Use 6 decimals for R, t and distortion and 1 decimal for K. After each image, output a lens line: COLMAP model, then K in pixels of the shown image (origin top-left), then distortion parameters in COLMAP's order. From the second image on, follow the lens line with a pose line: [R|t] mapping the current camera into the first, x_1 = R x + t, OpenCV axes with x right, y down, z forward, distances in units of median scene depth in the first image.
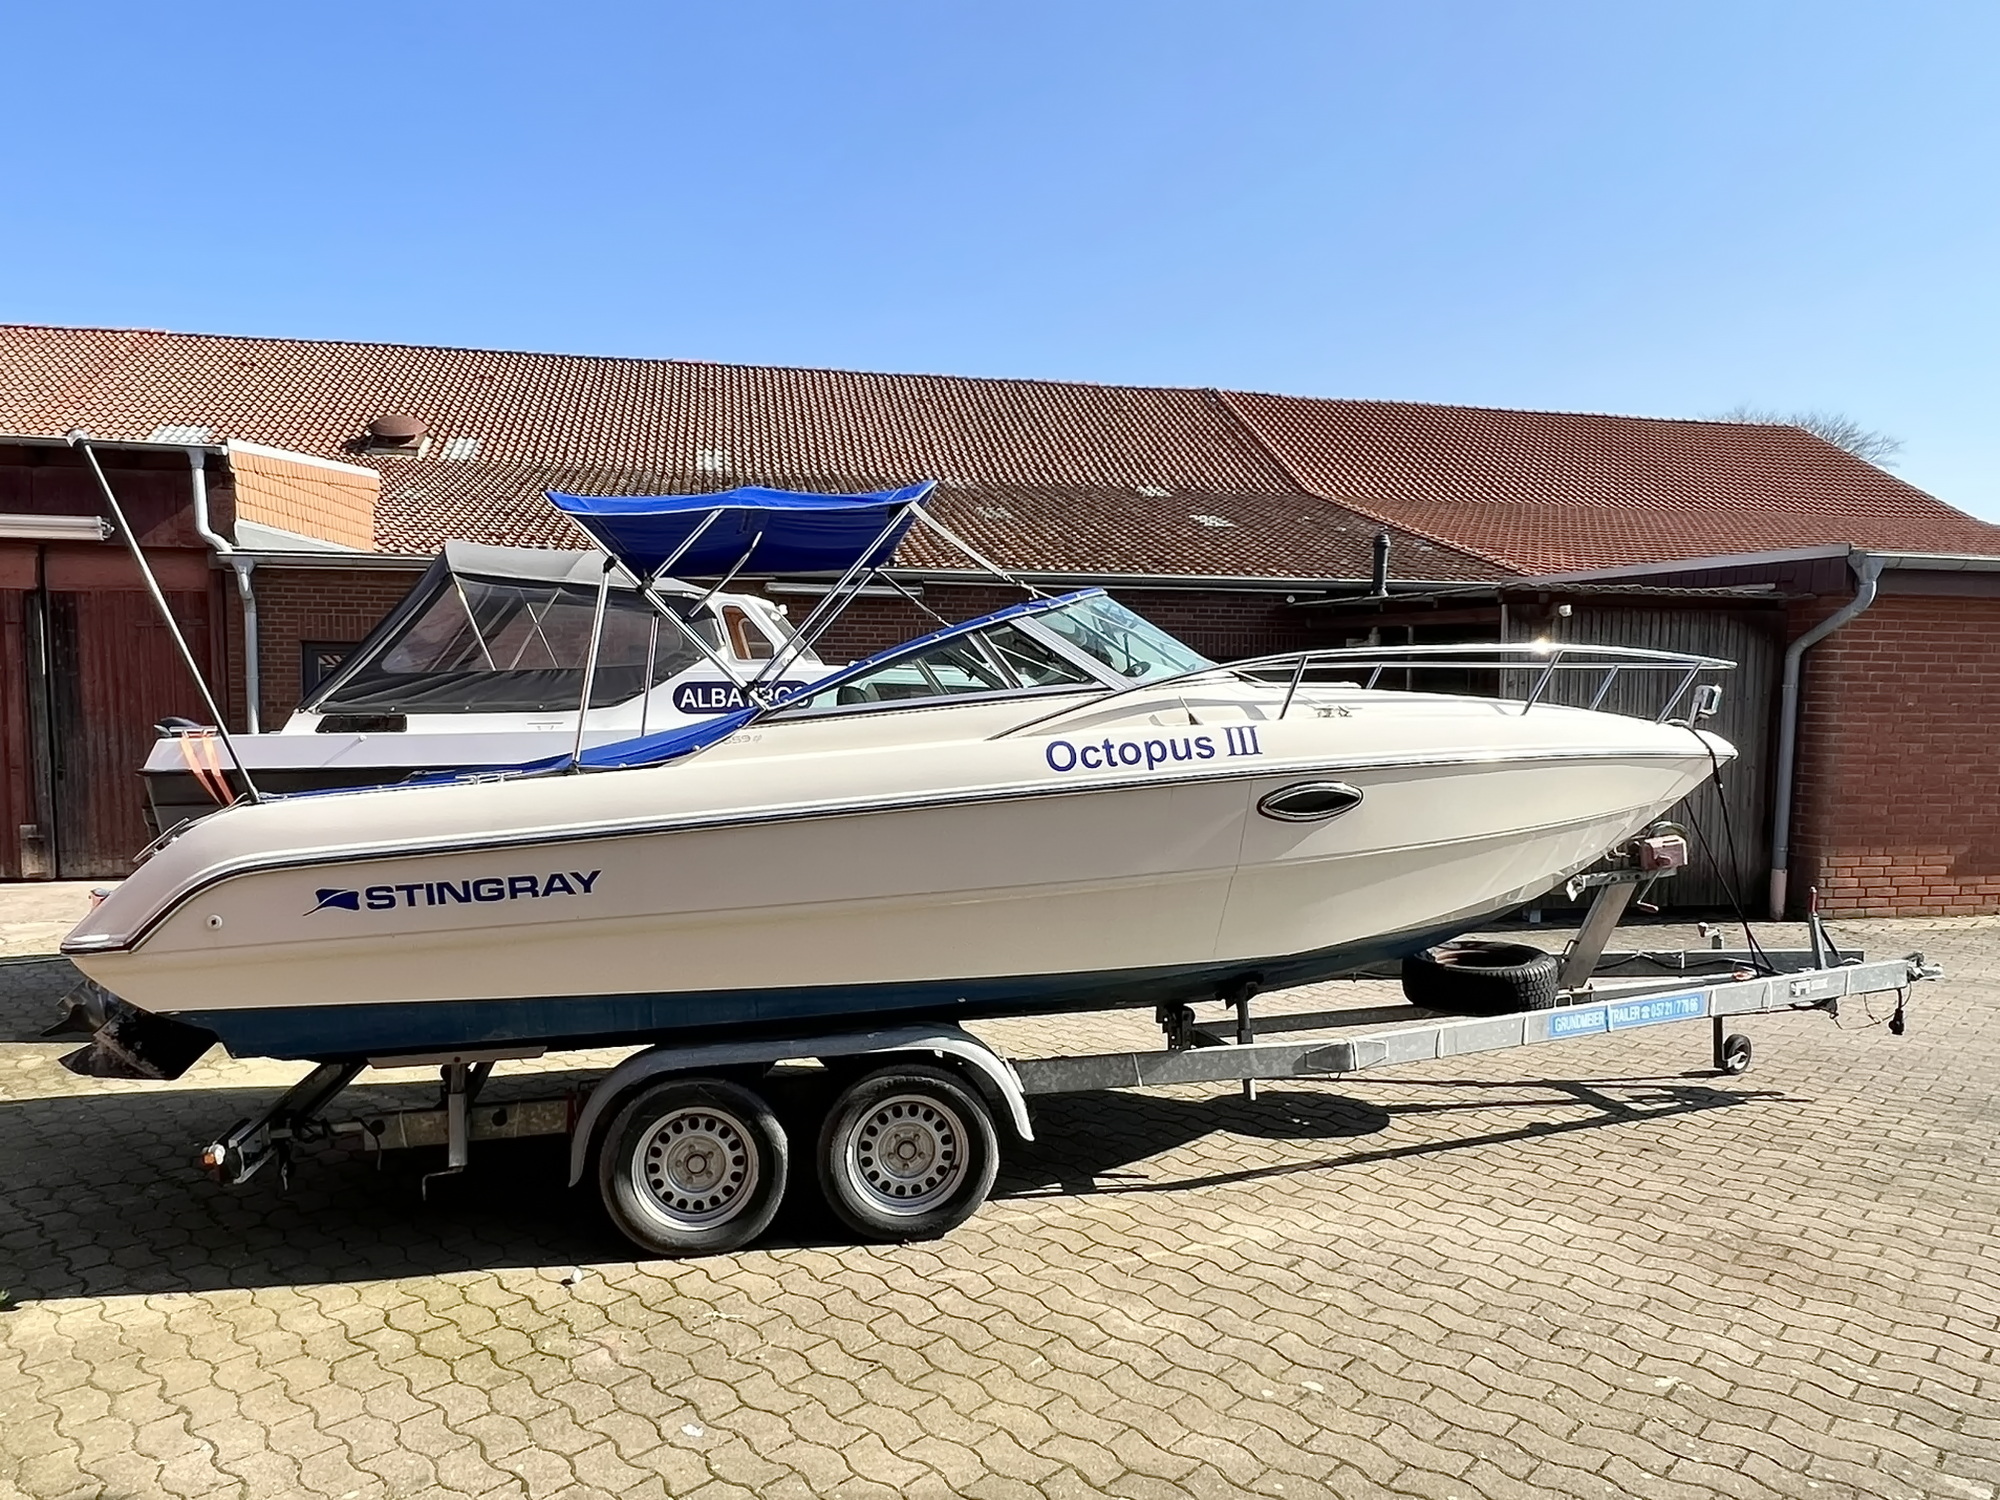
lens RADIAL K [[1385.8, 0, 1000.0], [0, 1385.8, 750.0], [0, 0, 1]] dist [-0.004005, -0.002434]
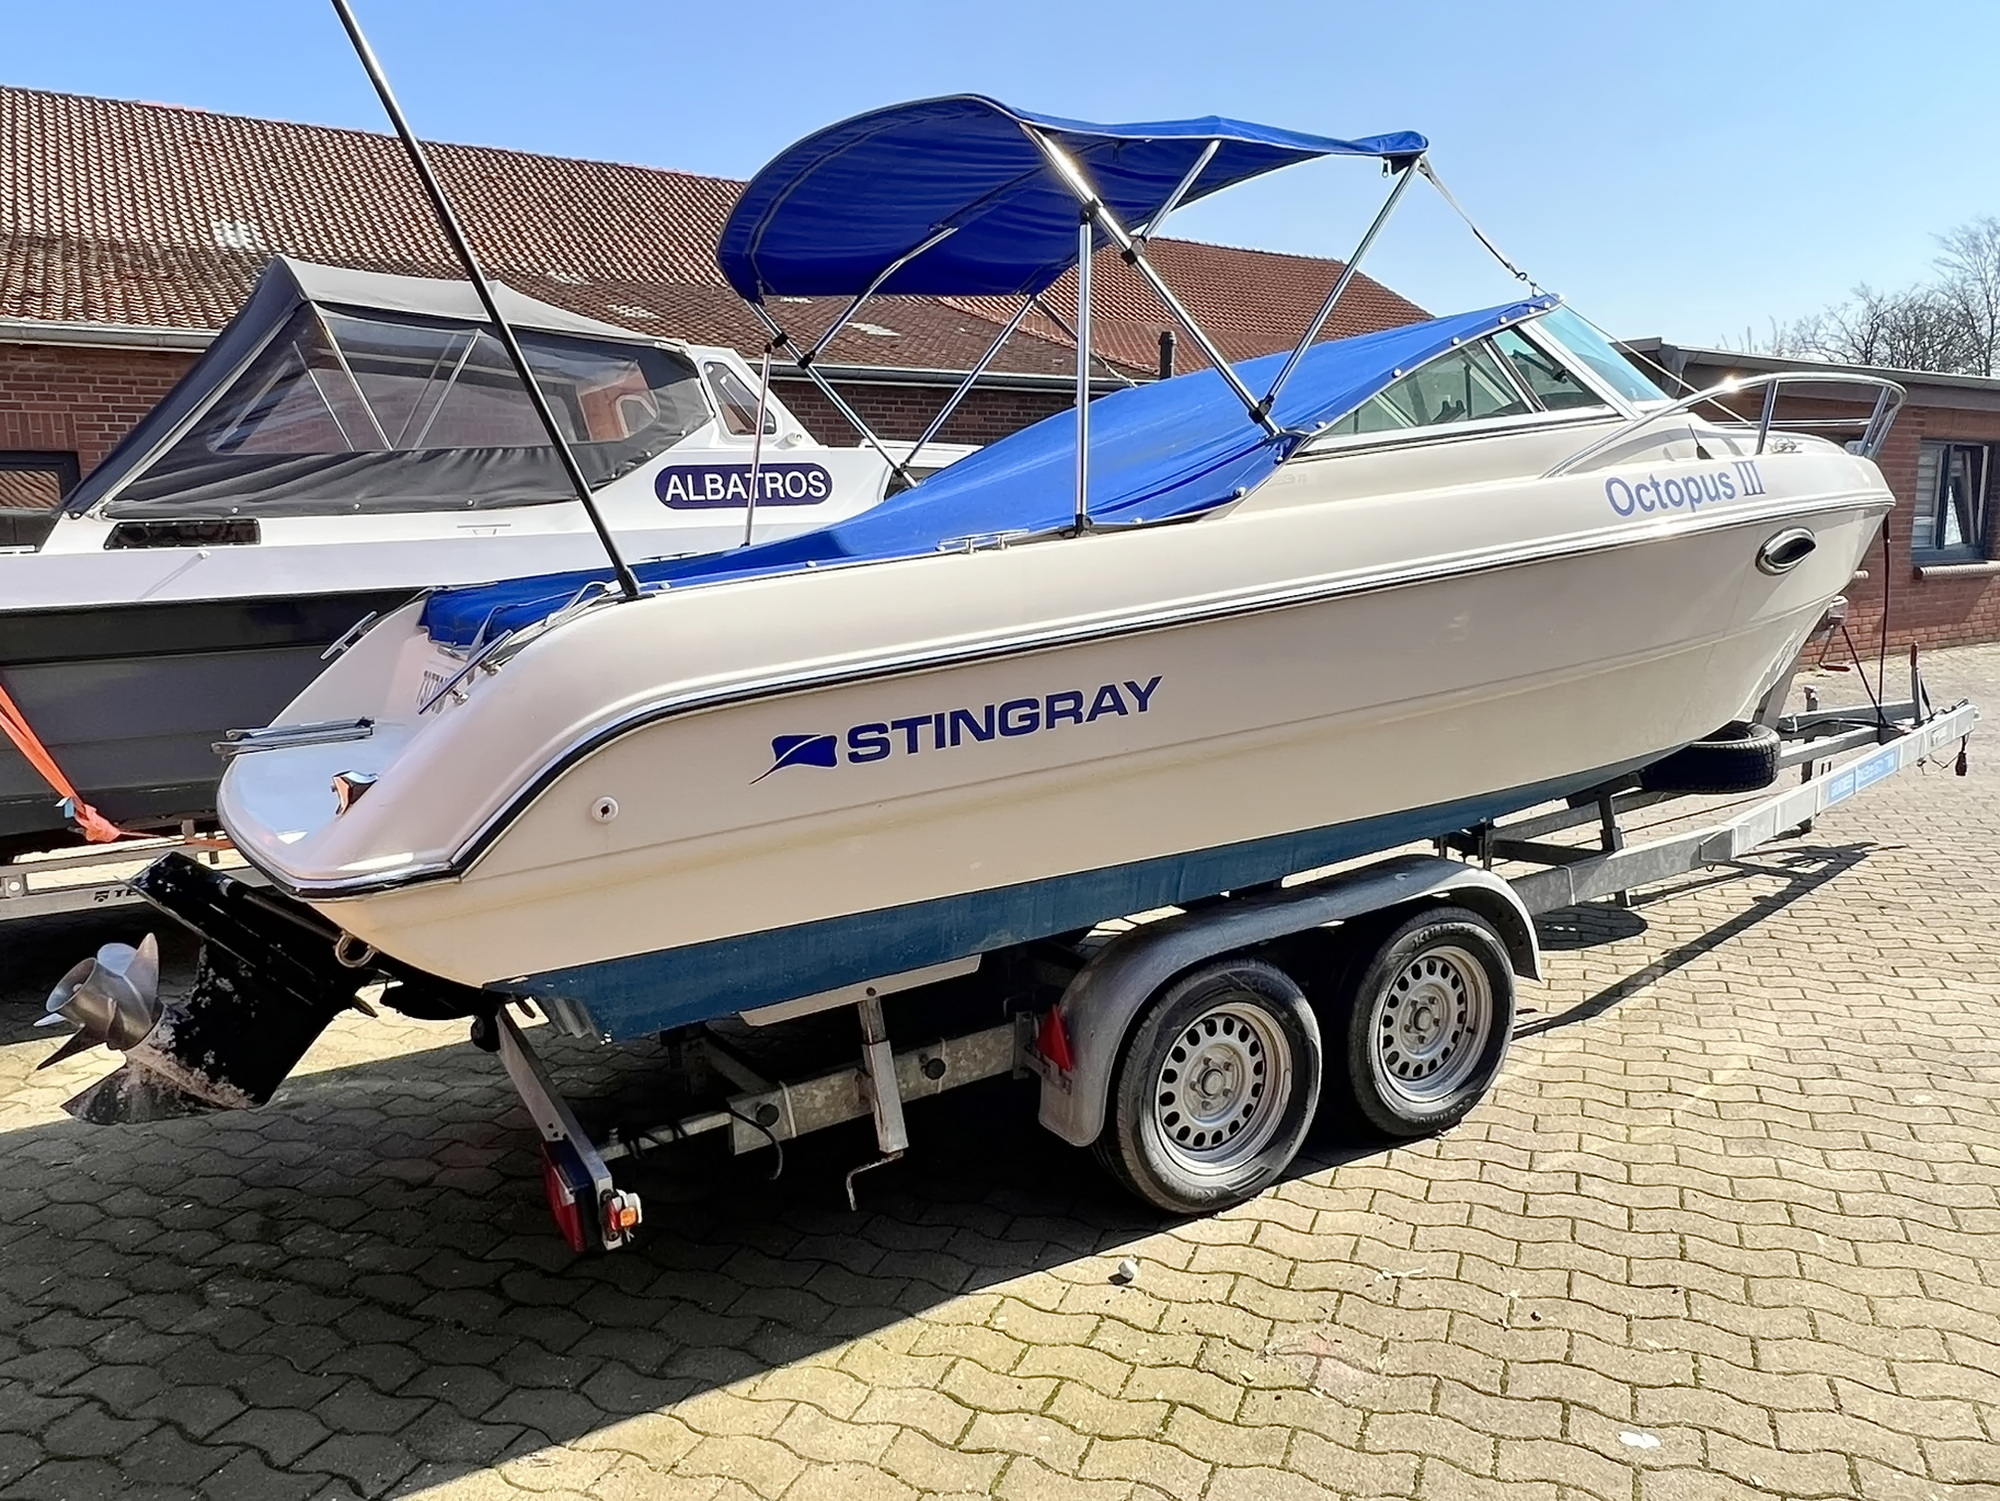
lens RADIAL K [[1406.5, 0, 1002.8], [0, 1406.5, 739.3], [0, 0, 1]] dist [0.003504, -0.004294]
pose [[0.924379, -0.082677, 0.372408, -0.571049], [0.046351, 0.993341, 0.105475, 0.039630], [-0.378648, -0.080238, 0.922056, 0.378428]]
